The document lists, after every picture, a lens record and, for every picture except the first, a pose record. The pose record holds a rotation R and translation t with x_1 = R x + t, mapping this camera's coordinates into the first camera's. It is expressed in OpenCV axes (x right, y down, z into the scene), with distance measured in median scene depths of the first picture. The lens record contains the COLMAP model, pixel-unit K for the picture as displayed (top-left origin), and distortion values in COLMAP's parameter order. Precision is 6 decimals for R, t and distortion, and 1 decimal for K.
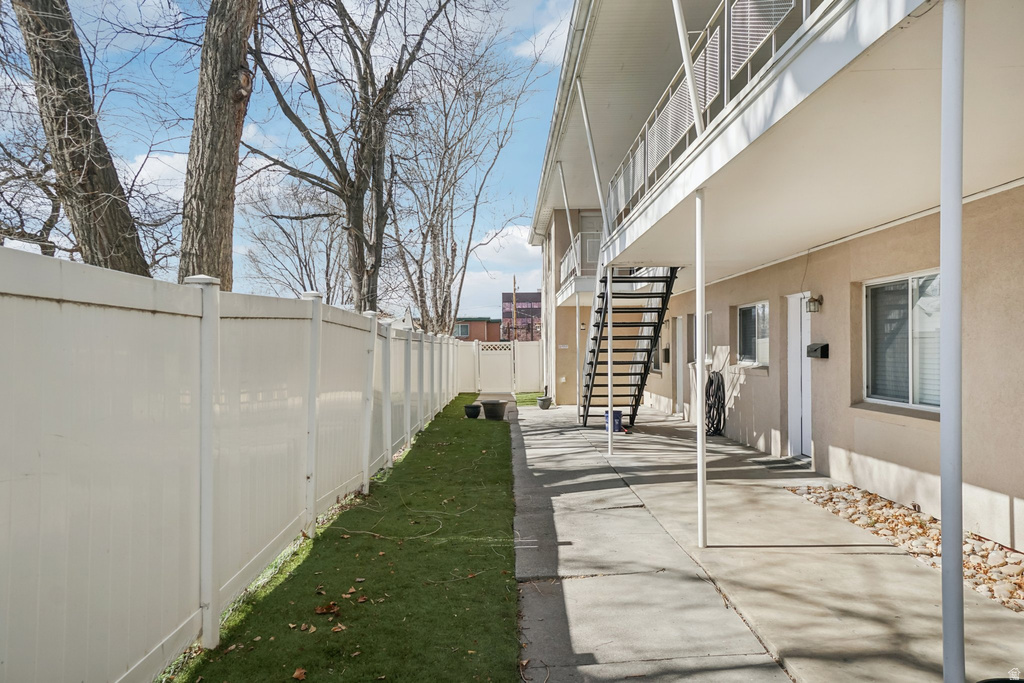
lens RADIAL K [[806.5, 0, 512.0], [0, 806.5, 341.5], [0, 0, 1]] dist [0.001063, 0.000155]
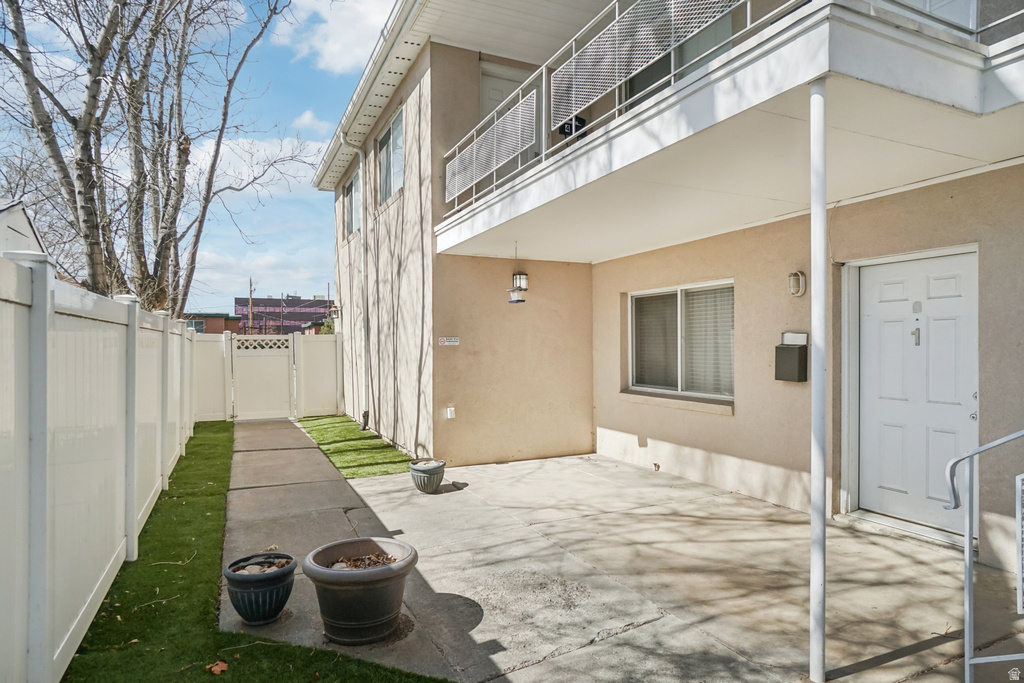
lens RADIAL K [[581.3, 0, 512.0], [0, 581.3, 341.5], [0, 0, 1]] dist [-0.004285, -0.001554]
pose [[0.908567, -0.008381, 0.417655, -0.039957], [0.003205, 0.999909, 0.013094, 0.002232], [-0.417726, -0.010558, 0.908512, 0.598597]]
